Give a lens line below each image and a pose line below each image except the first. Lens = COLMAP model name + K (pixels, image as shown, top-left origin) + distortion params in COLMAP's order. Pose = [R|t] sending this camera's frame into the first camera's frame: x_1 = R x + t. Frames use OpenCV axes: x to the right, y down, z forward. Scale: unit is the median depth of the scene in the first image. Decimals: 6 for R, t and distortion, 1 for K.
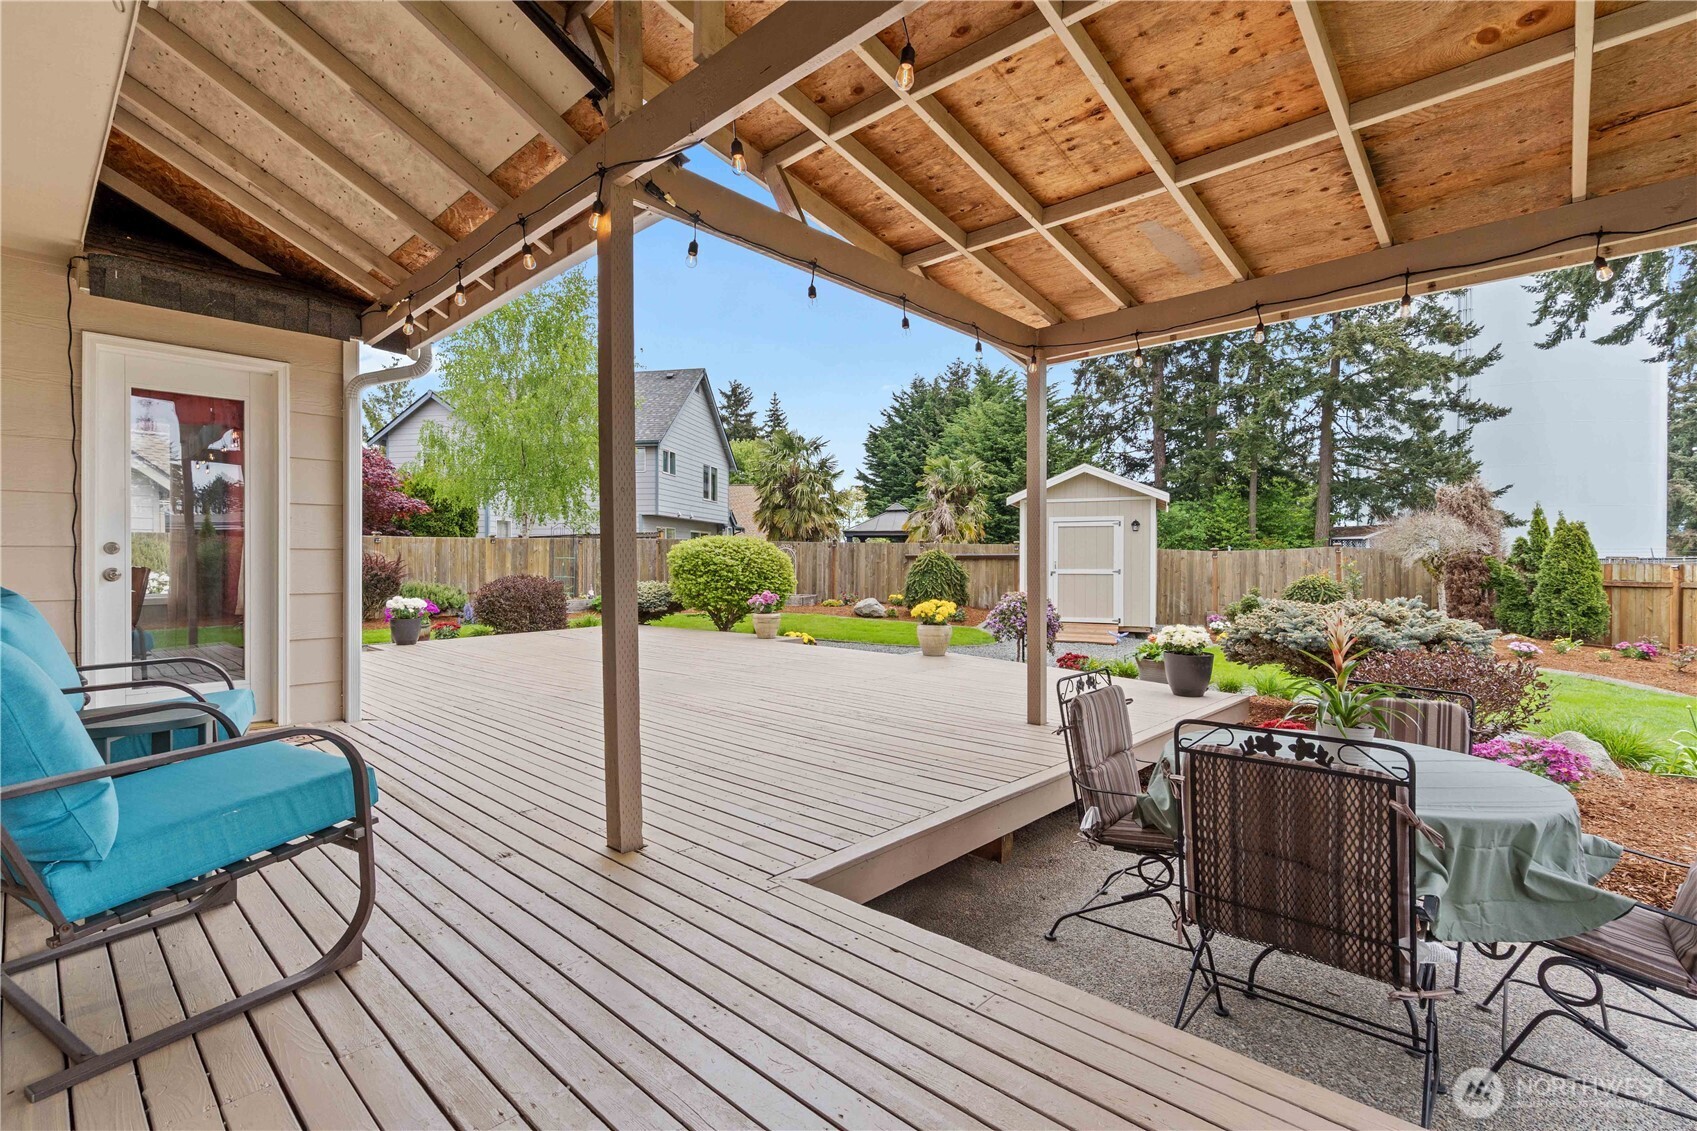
lens RADIAL K [[771.2, 0, 844.2], [0, 771.2, 562.0], [0, 0, 1]] dist [-0.001821, 0.000737]
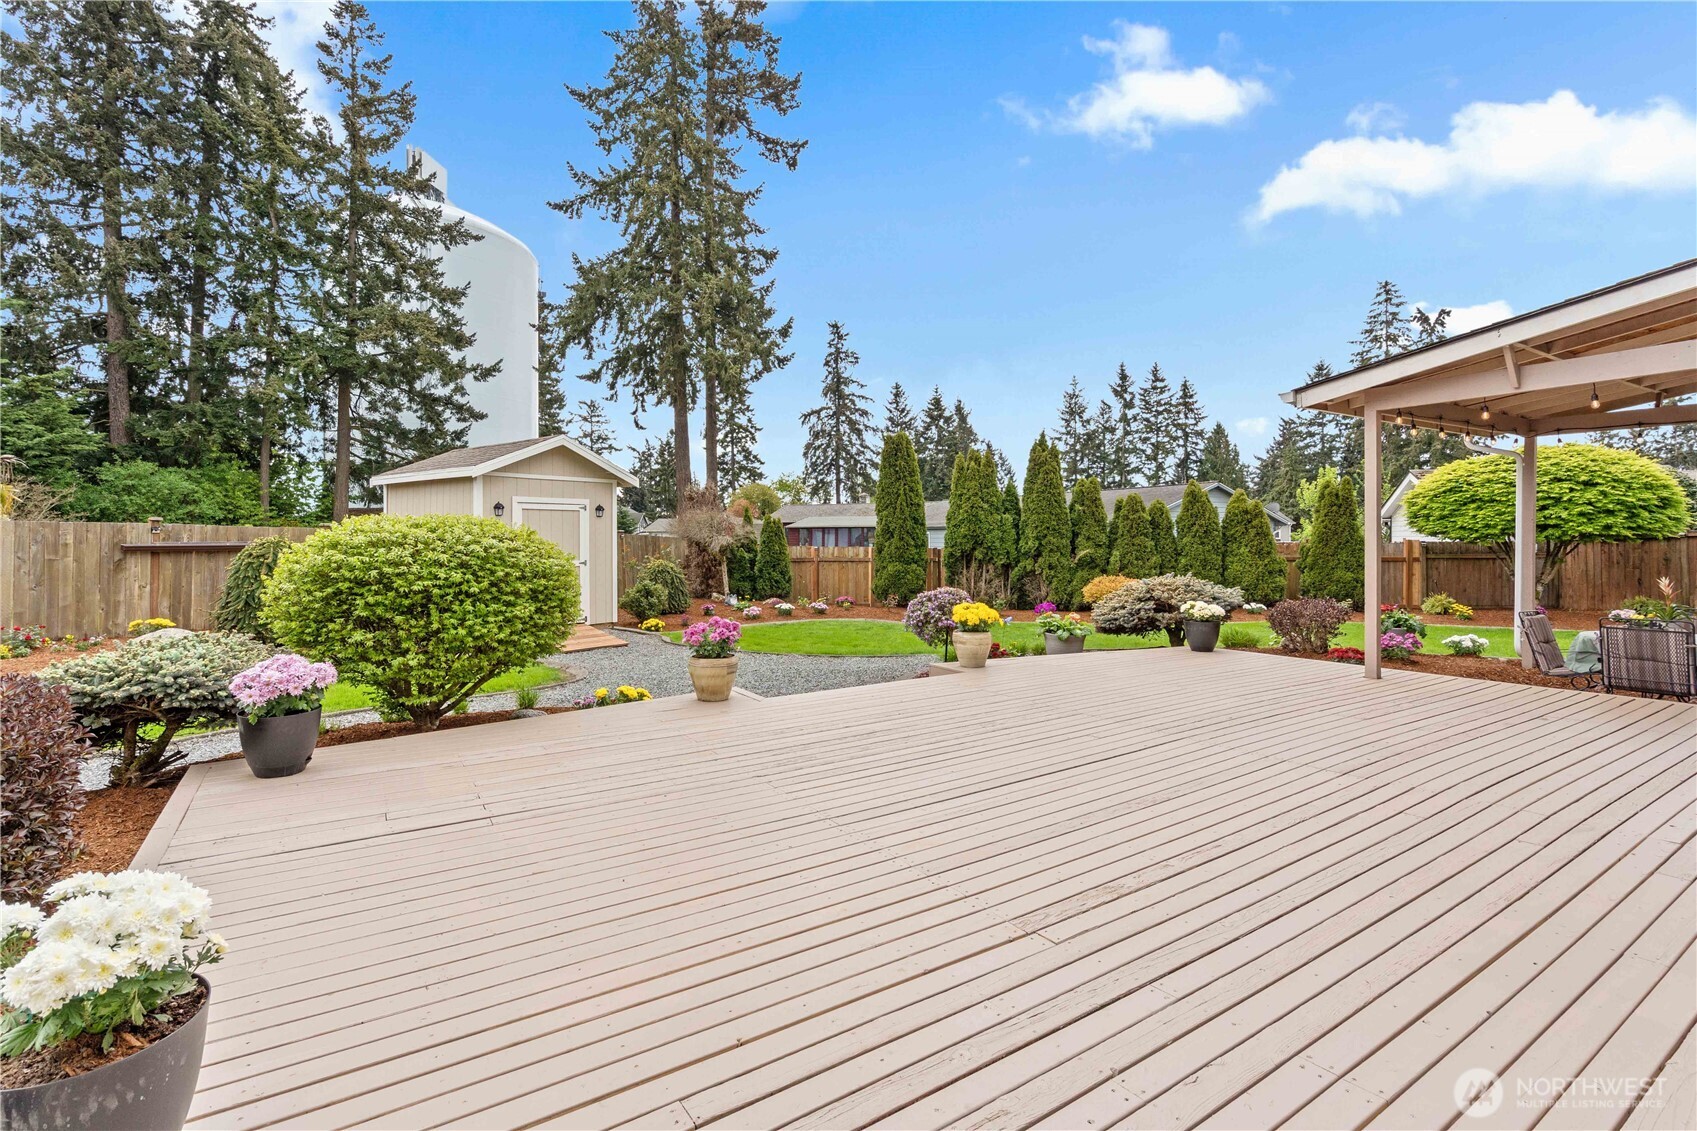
lens RADIAL K [[791.5, 0, 849.7], [0, 791.5, 531.7], [0, 0, 1]] dist [-0.000672, 0.000437]
pose [[0.234467, 0.004945, 0.972111, -0.239275], [0.005554, 0.999964, -0.006427, -0.008612], [-0.972108, 0.006906, 0.234432, 0.225588]]
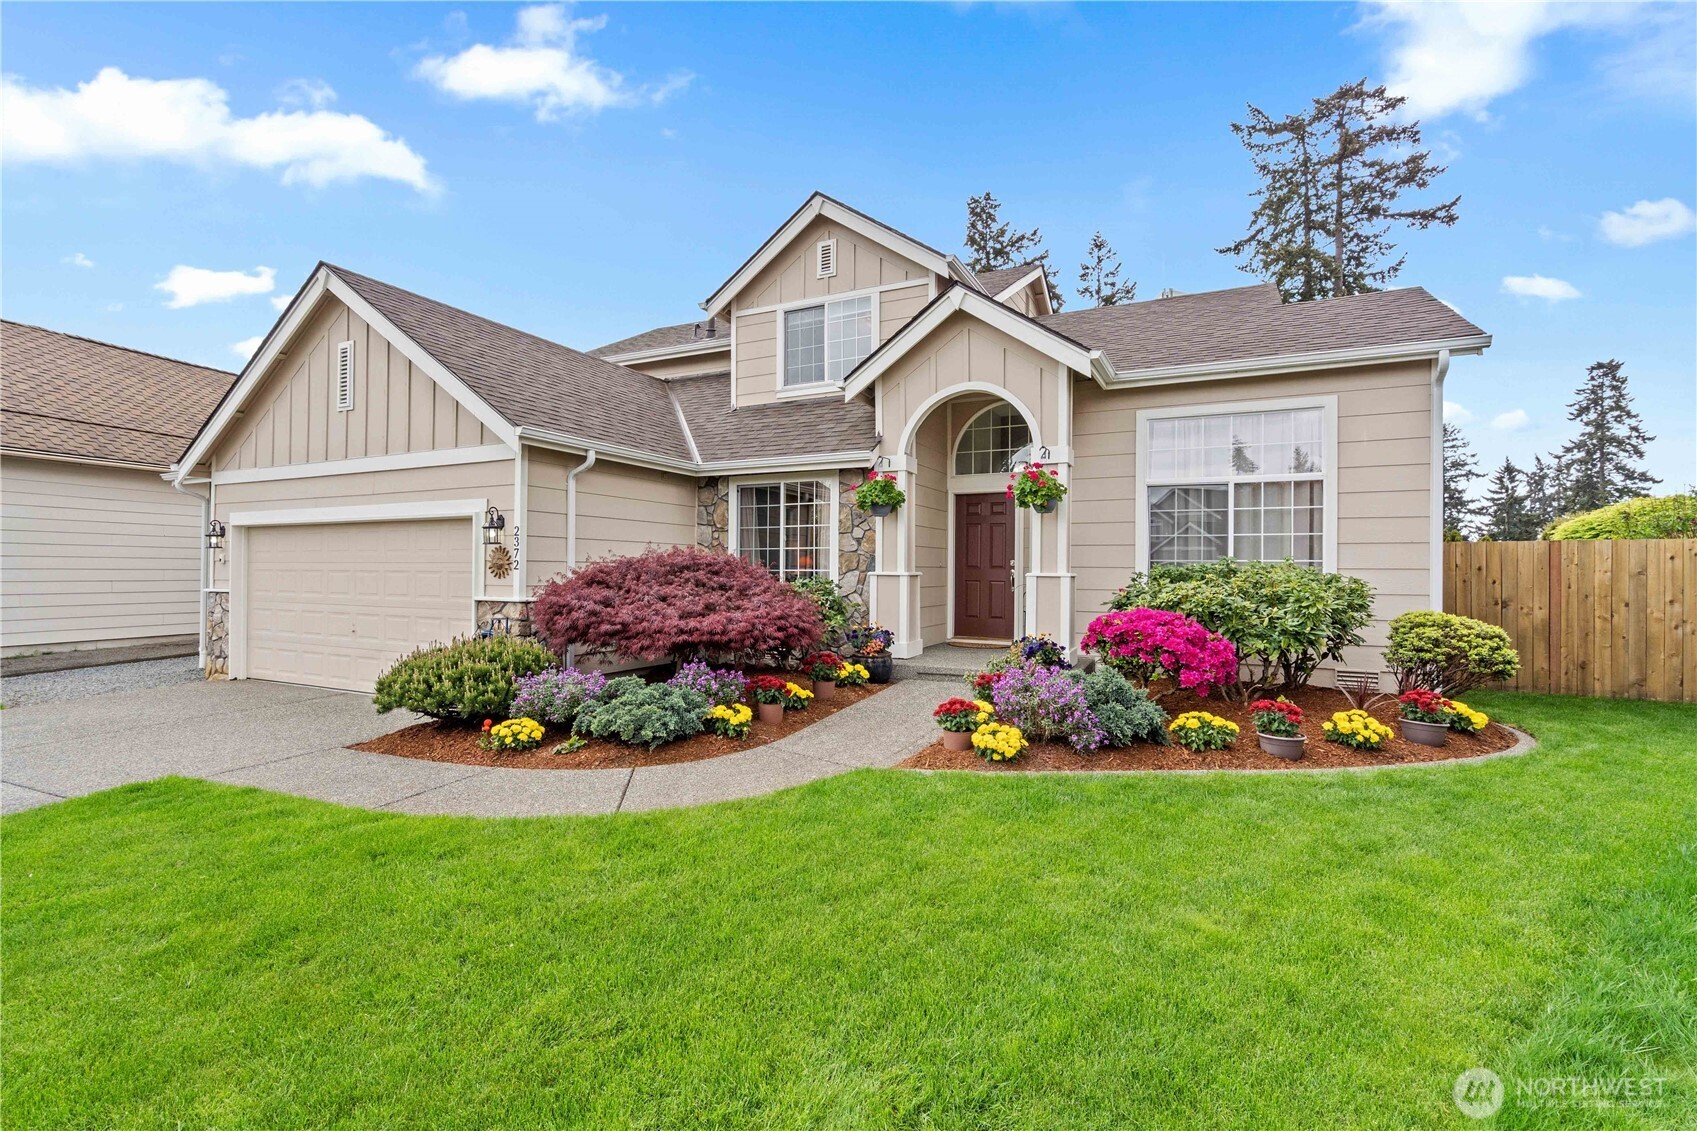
lens RADIAL K [[771.2, 0, 844.2], [0, 771.2, 562.0], [0, 0, 1]] dist [-0.001821, 0.000737]
pose [[0.956917, 0.010298, 0.290179, -0.413227], [-0.006583, 0.999883, -0.013773, -0.003616], [-0.290287, 0.011270, 0.956873, -0.466816]]
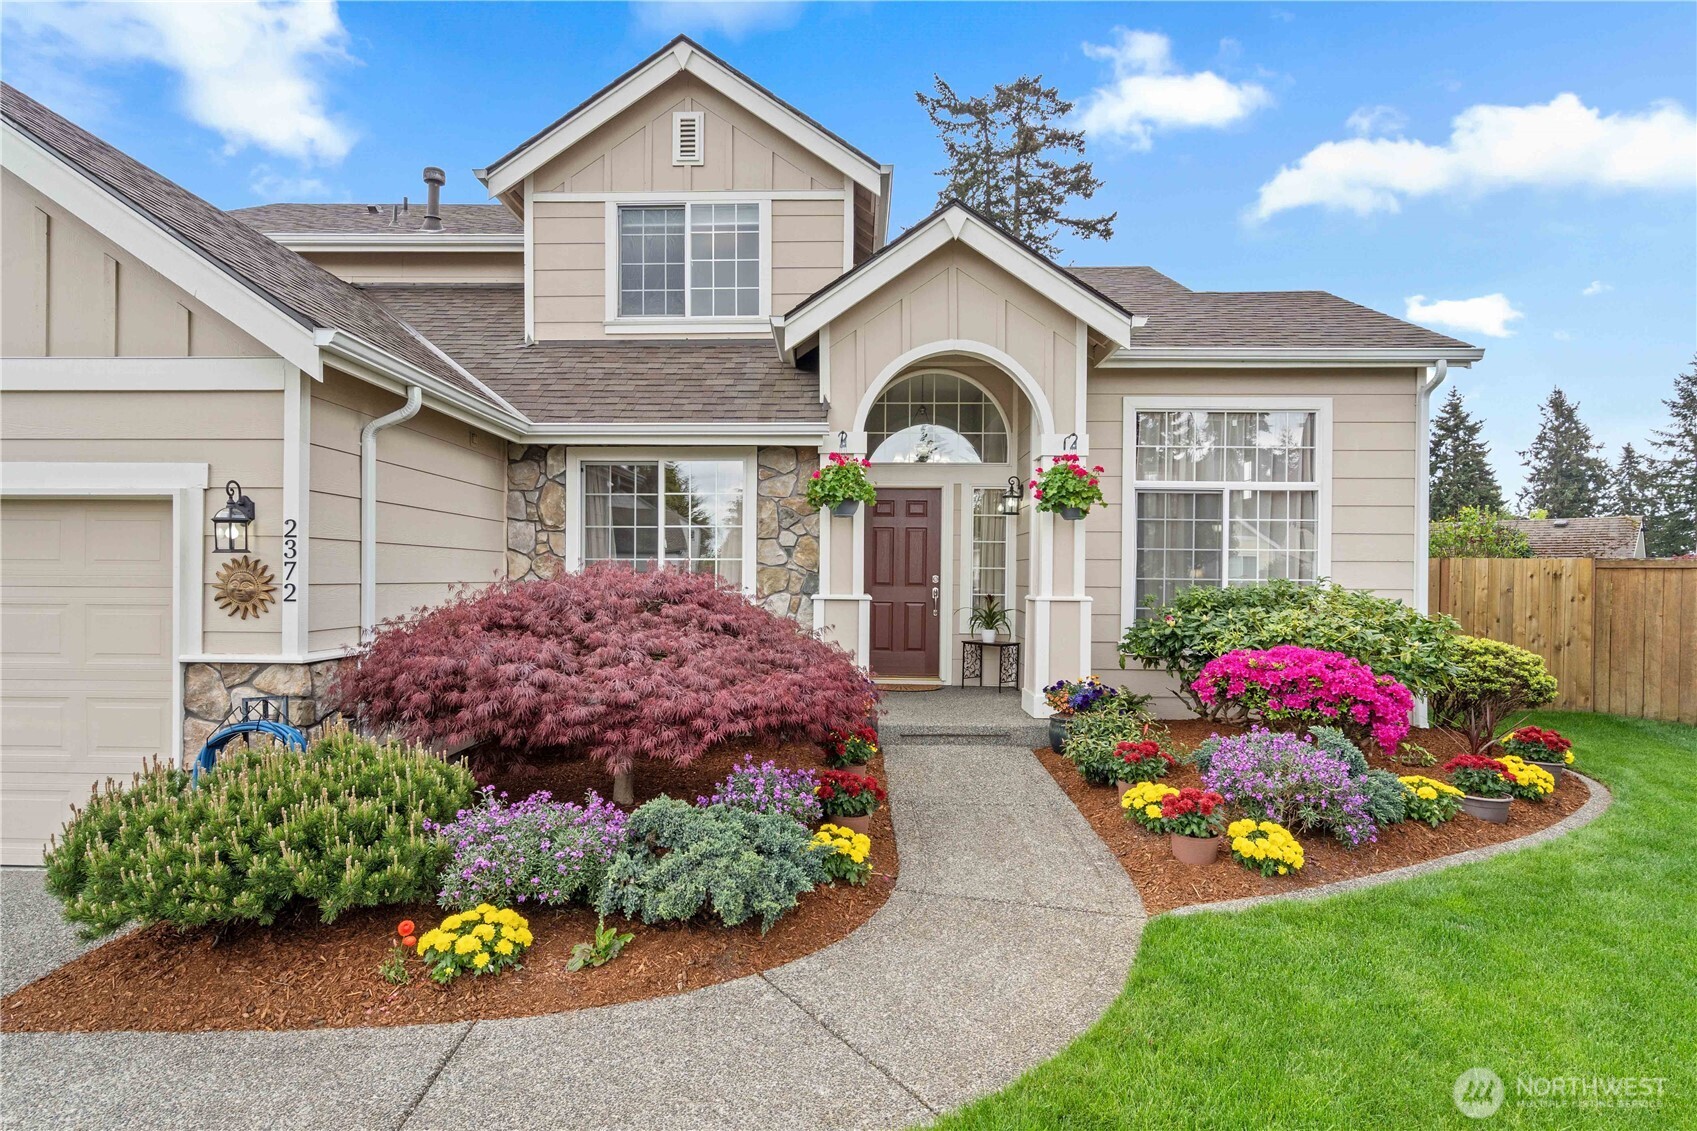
lens RADIAL K [[908.9, 0, 839.0], [0, 908.9, 581.3], [0, 0, 1]] dist [0.000635, 0.001469]
pose [[0.742067, 0.000897, 0.670325, -0.479388], [-0.005465, 0.999974, 0.004712, -0.008938], [-0.670303, -0.007159, 0.742053, -0.371617]]
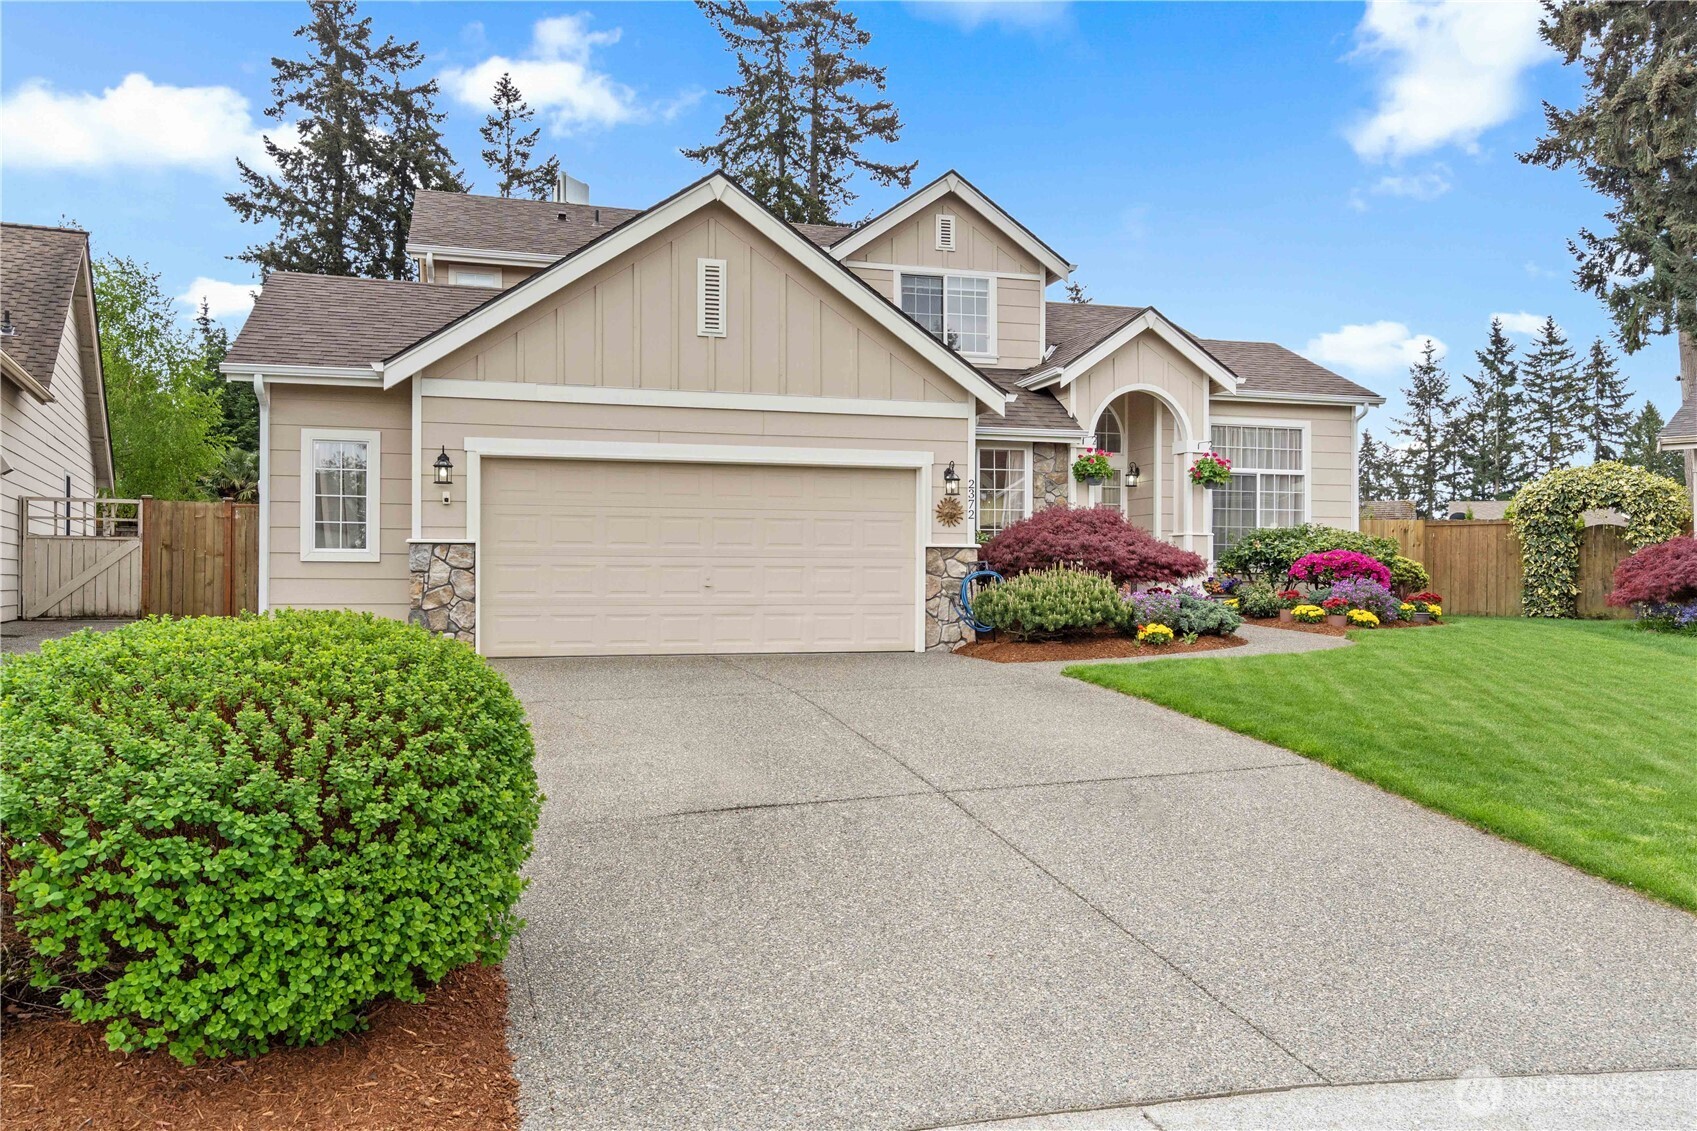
lens RADIAL K [[1234.6, 0, 848.5], [0, 1234.6, 565.5], [0, 0, 1]] dist [0.007978, 0.002797]
pose [[0.492380, 0.010227, 0.870320, -0.868099], [0.000490, 0.999928, -0.012028, 0.019088], [-0.870380, 0.006348, 0.492339, -0.373720]]
